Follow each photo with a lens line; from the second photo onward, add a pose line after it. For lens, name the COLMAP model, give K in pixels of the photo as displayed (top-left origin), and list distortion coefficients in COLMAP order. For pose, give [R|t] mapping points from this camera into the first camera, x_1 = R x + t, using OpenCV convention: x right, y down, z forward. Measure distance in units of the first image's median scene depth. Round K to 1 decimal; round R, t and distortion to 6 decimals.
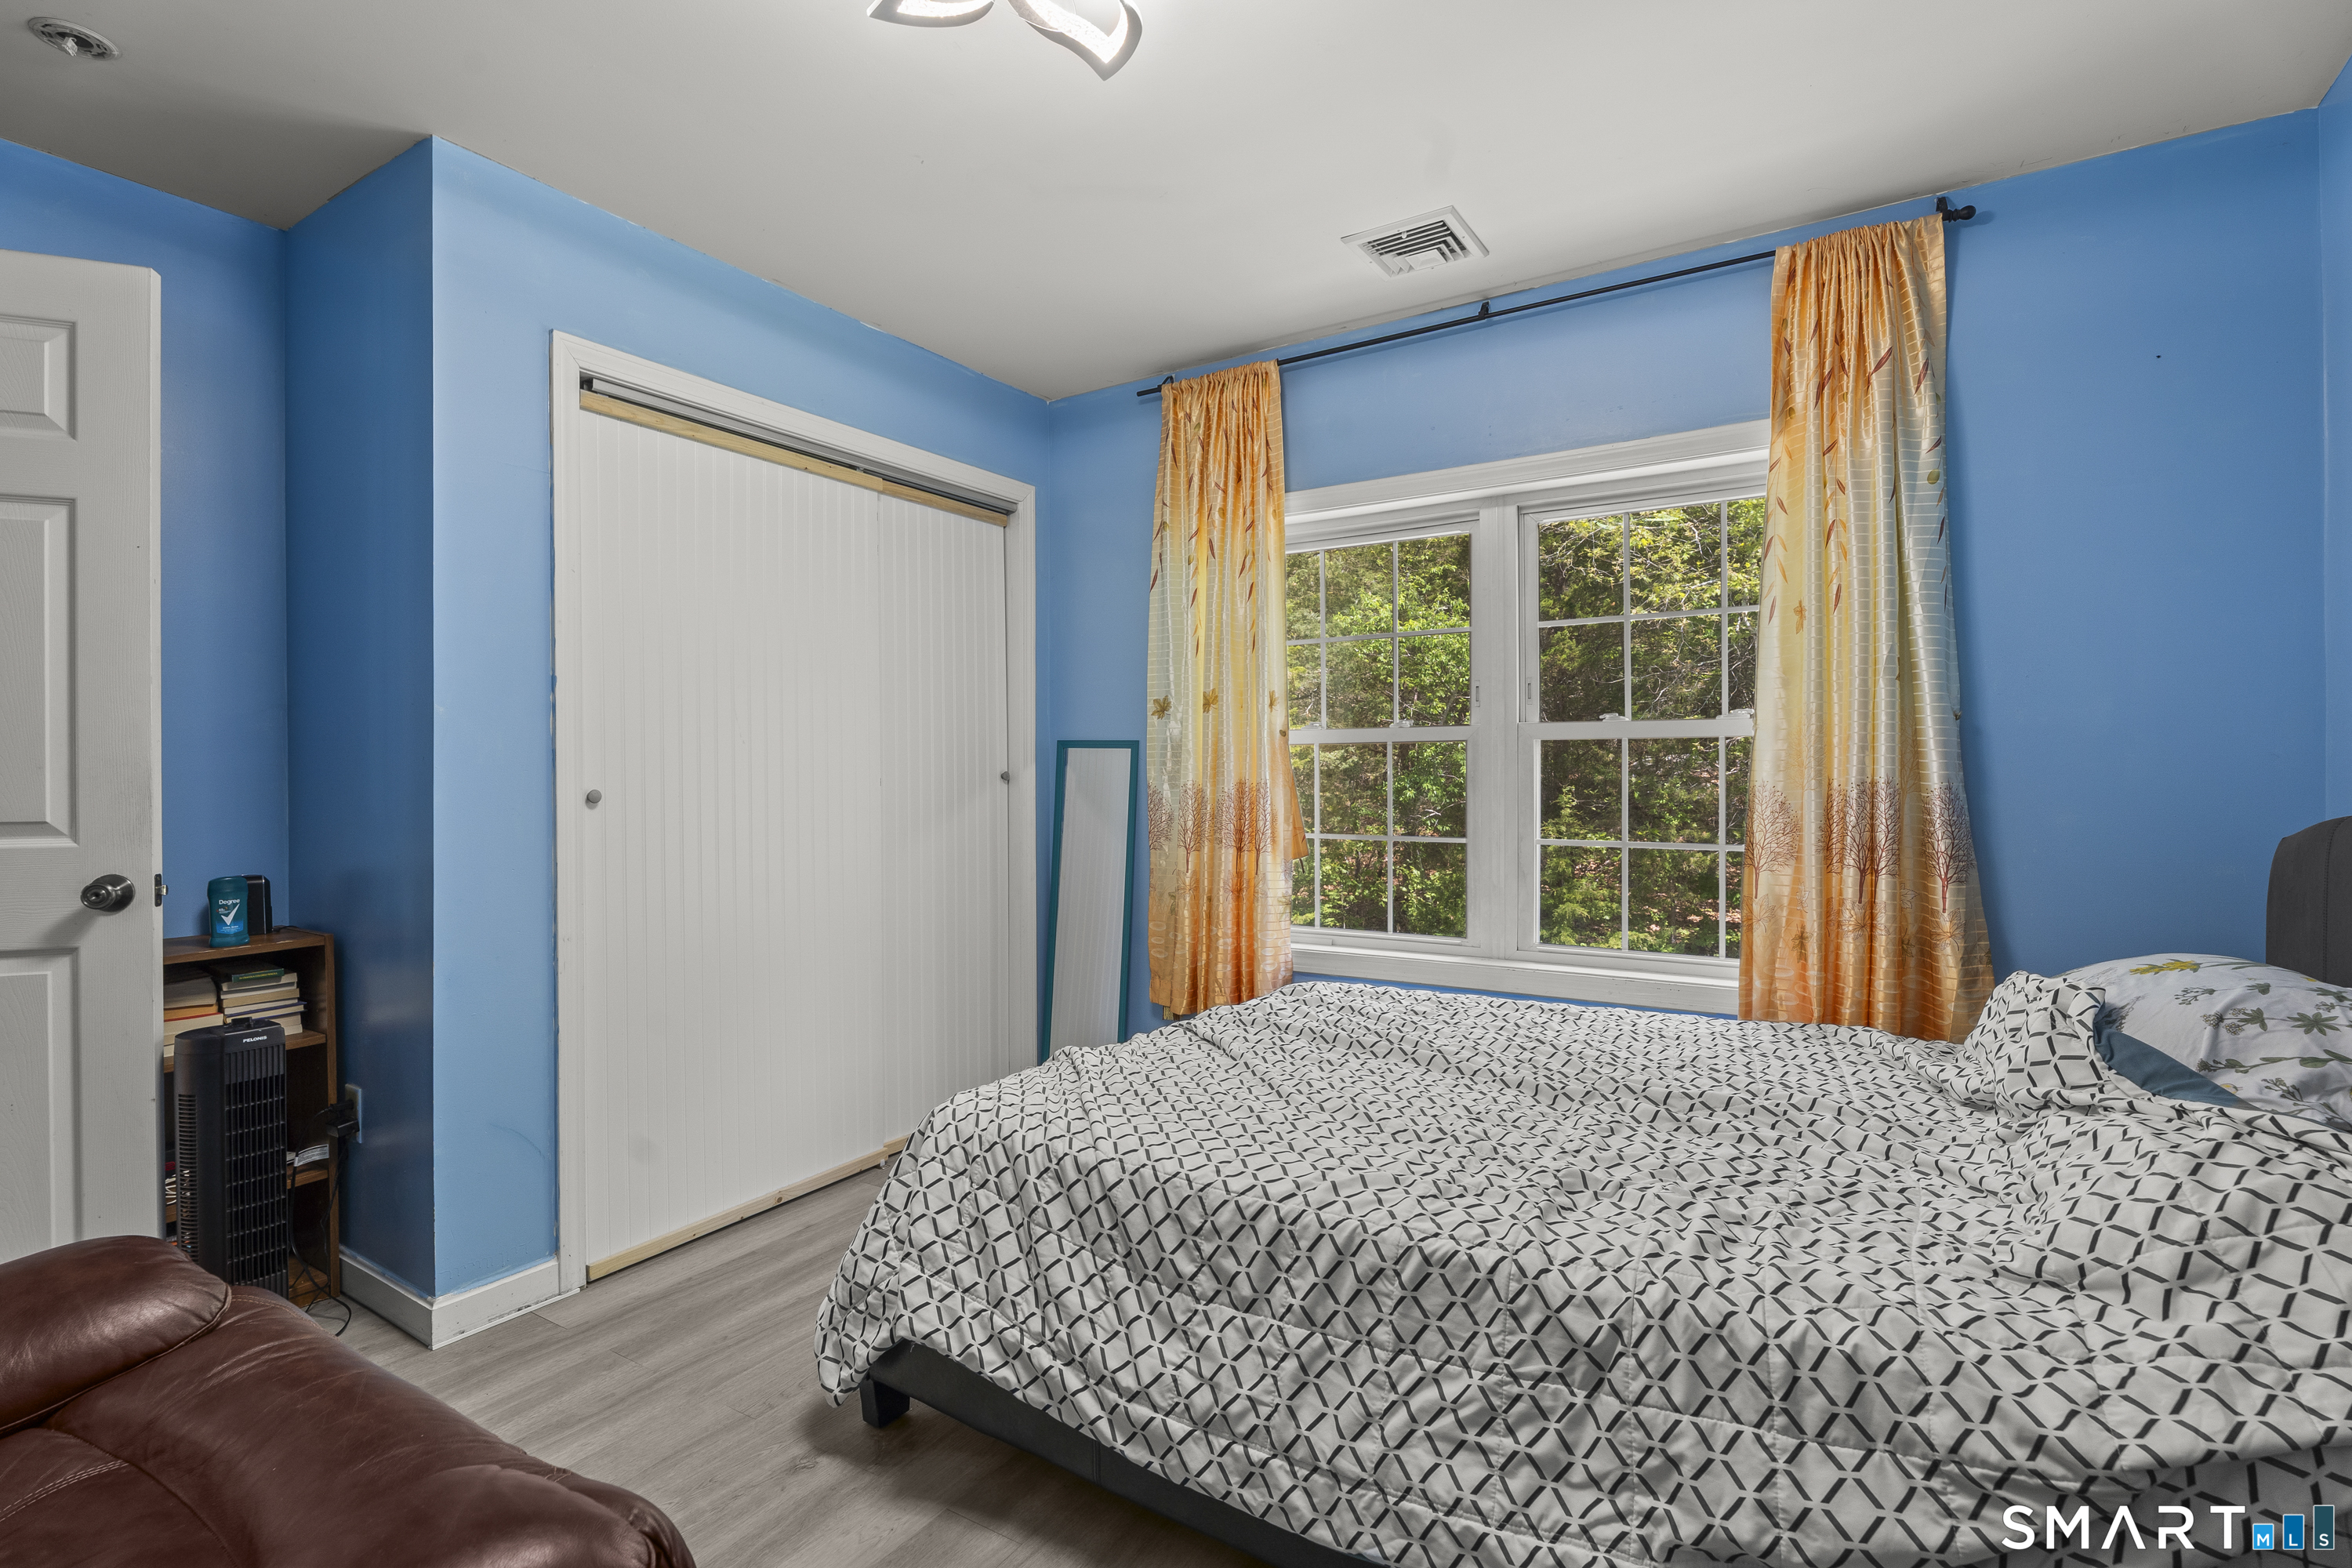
lens RADIAL K [[1115.2, 0, 1176.0], [0, 1115.2, 784.0], [0, 0, 1]] dist [-0.001667, -0.000054]
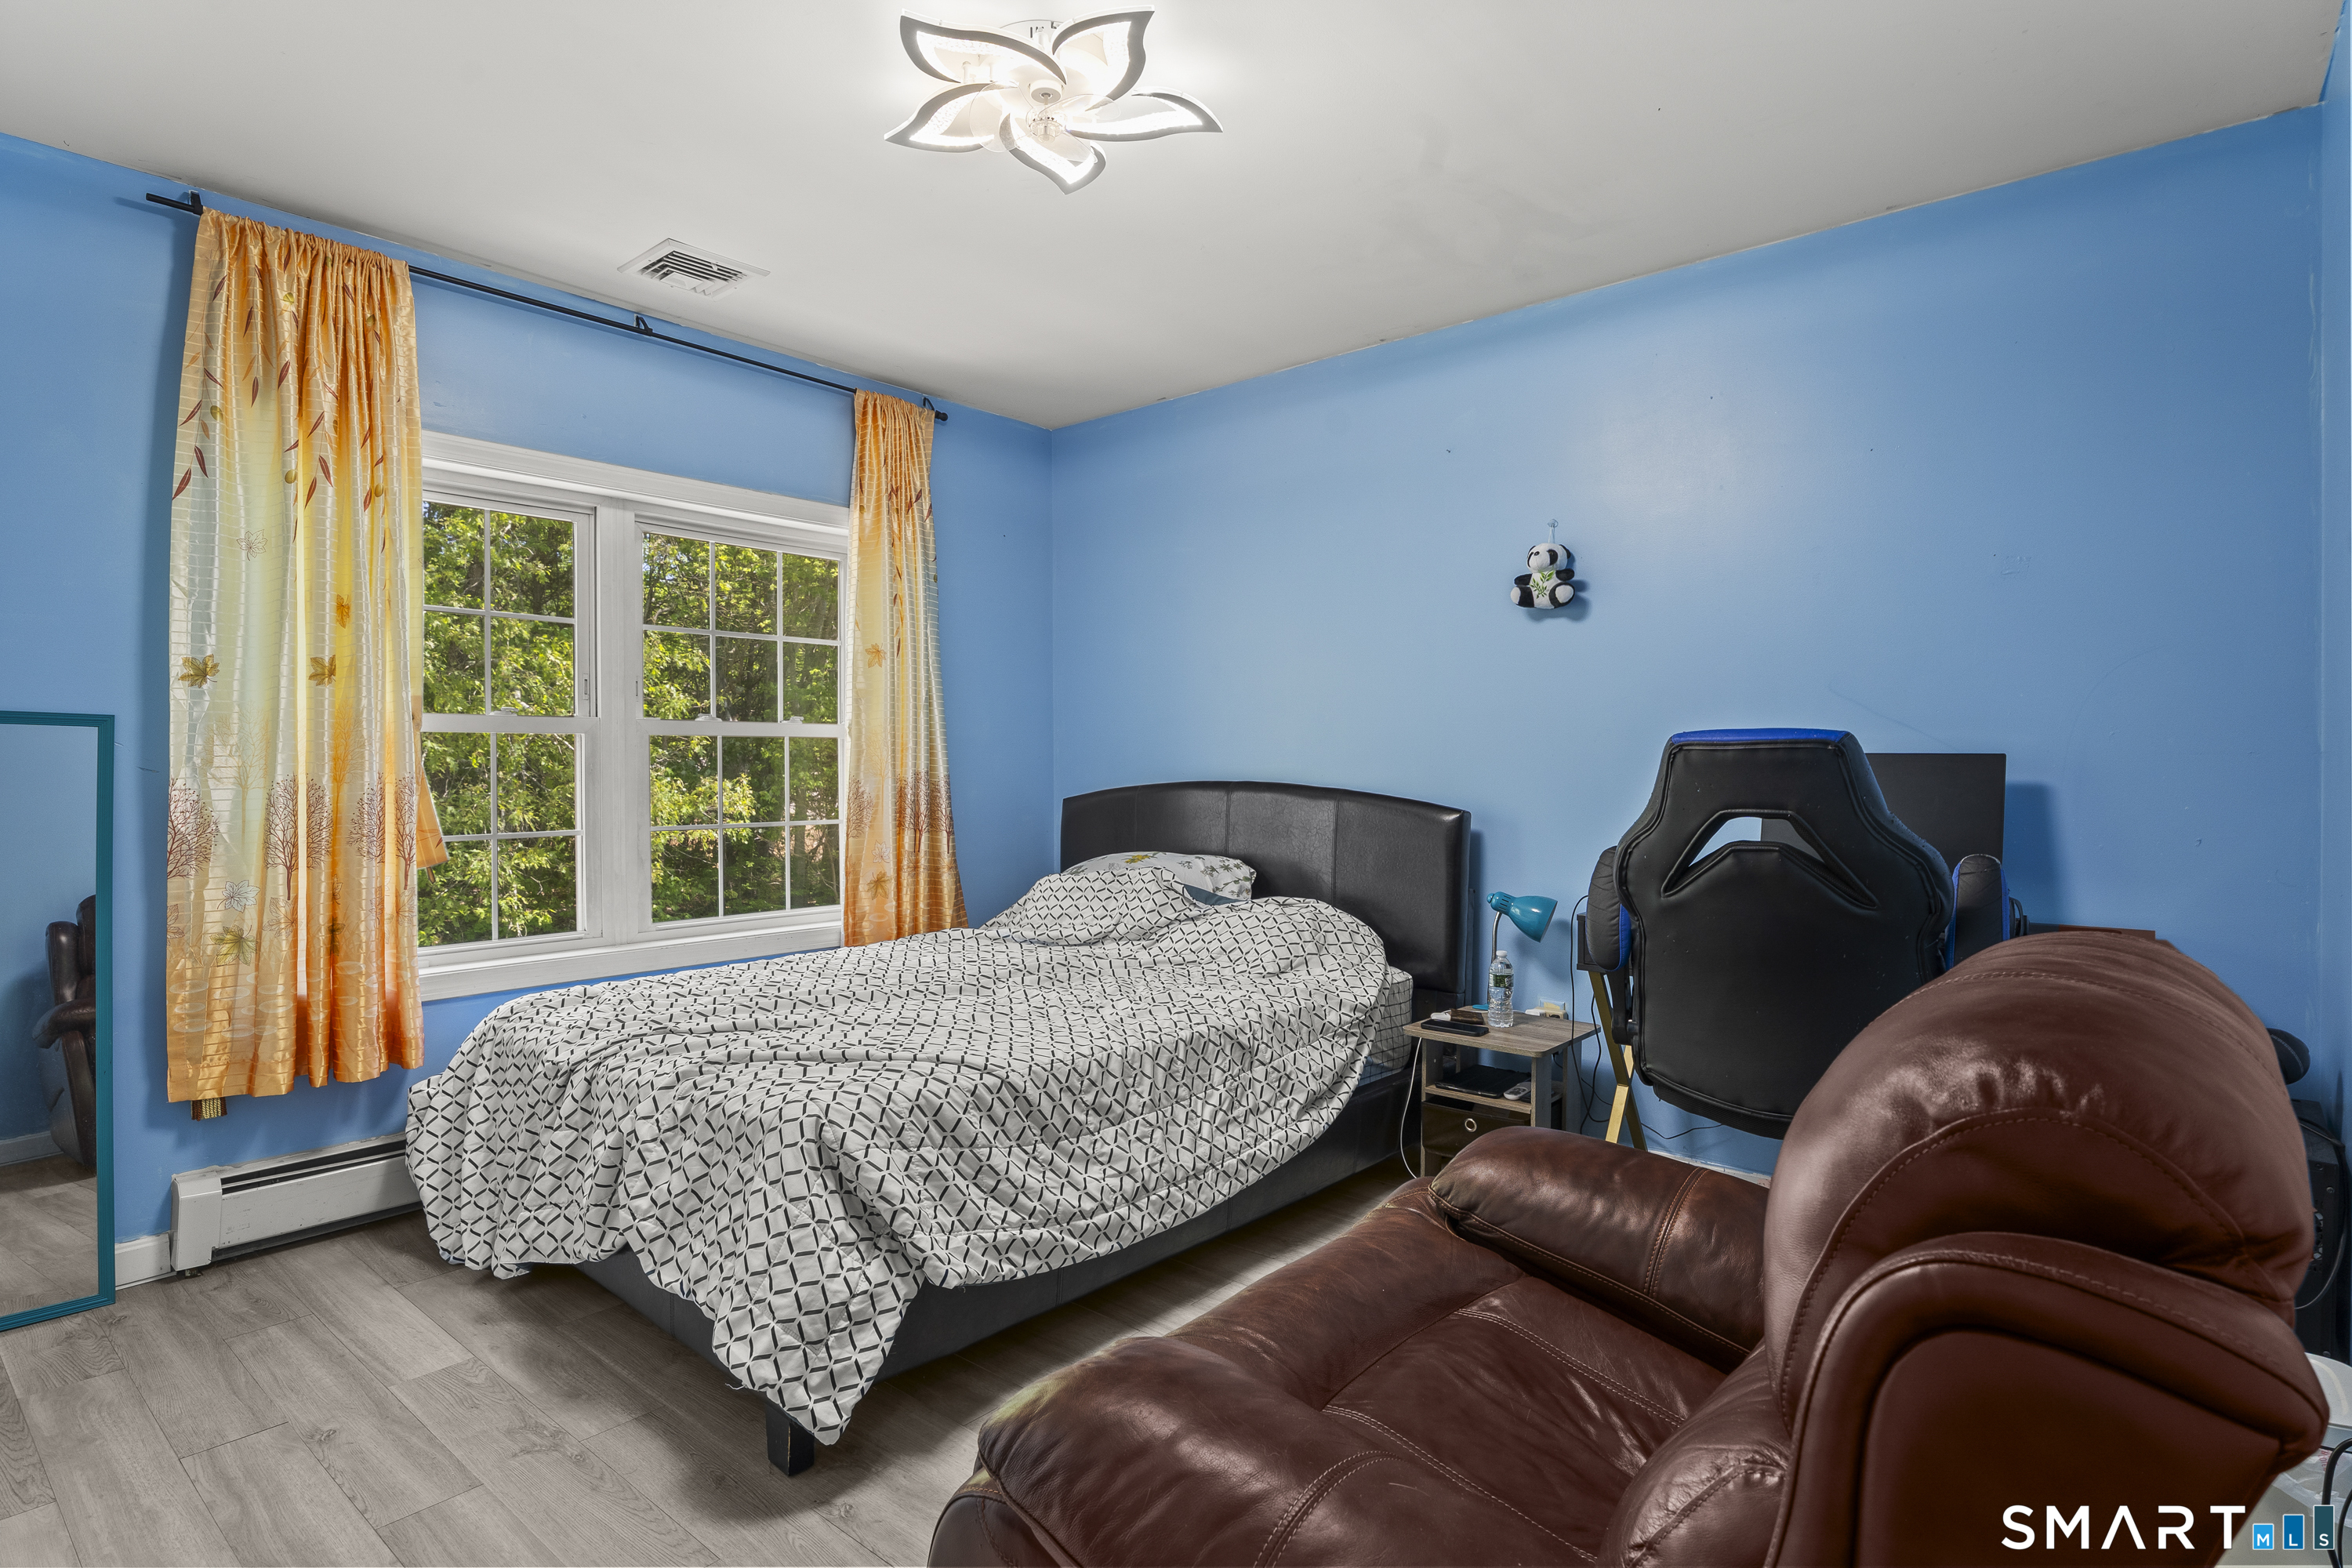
lens RADIAL K [[1201.3, 0, 1169.8], [0, 1201.3, 769.9], [0, 0, 1]] dist [0.000386, 0.000067]
pose [[0.144225, -0.004330, 0.989535, -1.408476], [0.007881, 0.999964, 0.003227, -0.010065], [-0.989514, 0.007334, 0.144254, 0.635850]]
